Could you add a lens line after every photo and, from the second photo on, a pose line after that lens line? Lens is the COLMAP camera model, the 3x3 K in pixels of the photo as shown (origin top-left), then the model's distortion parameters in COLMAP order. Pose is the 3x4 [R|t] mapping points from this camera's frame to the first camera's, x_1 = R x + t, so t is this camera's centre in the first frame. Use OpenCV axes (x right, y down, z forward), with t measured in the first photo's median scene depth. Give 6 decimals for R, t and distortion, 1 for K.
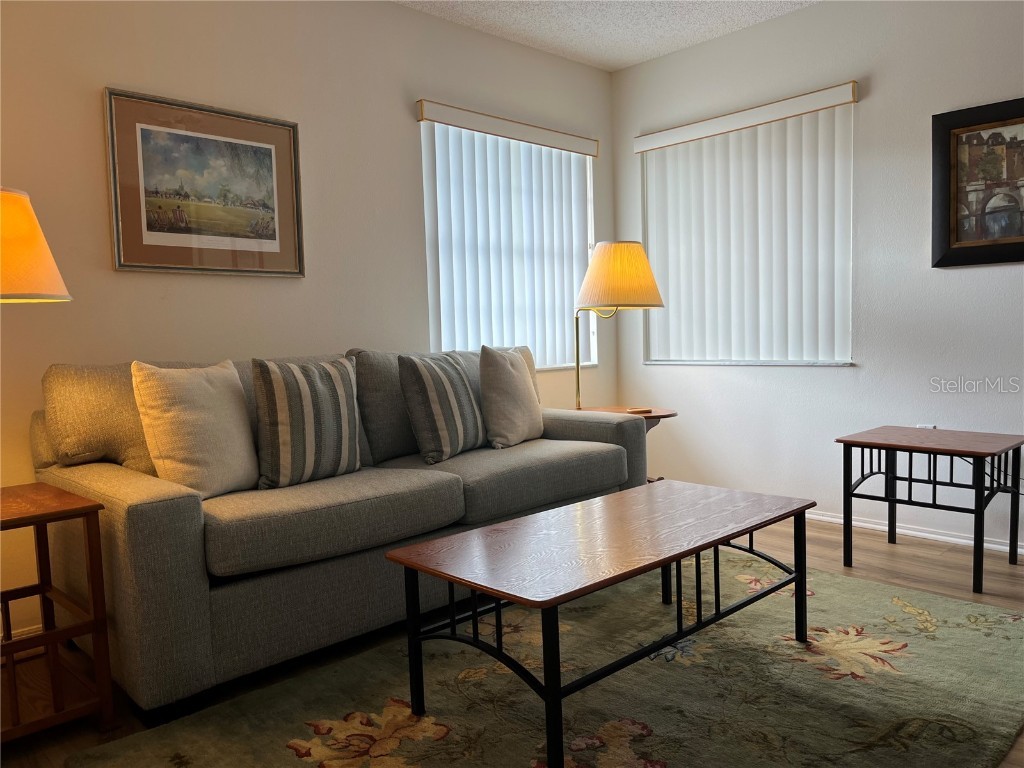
lens RADIAL K [[776.3, 0, 516.8], [0, 776.3, 383.6], [0, 0, 1]] dist [0.048384, -0.065492]
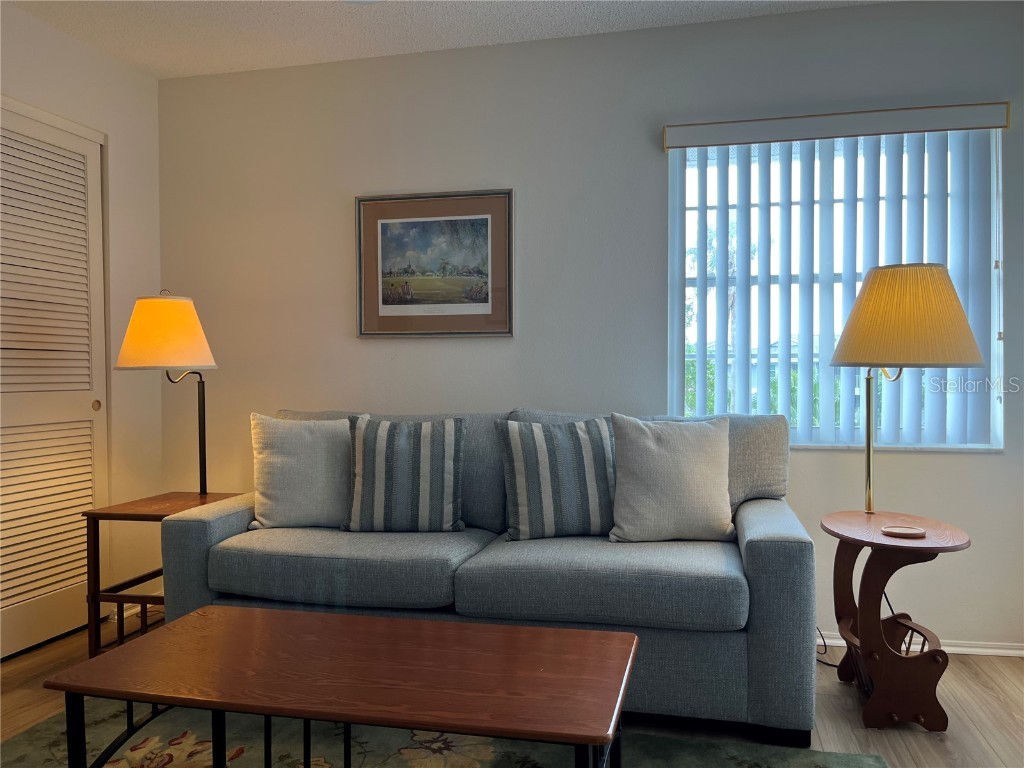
lens RADIAL K [[770.4, 0, 535.5], [0, 770.4, 388.5], [0, 0, 1]] dist [0.052807, -0.063419]
pose [[0.548111, 0.040071, -0.835445, 0.650083], [-0.065857, 0.997818, 0.004652, -0.080612], [0.833809, 0.052471, 0.549554, 0.509334]]
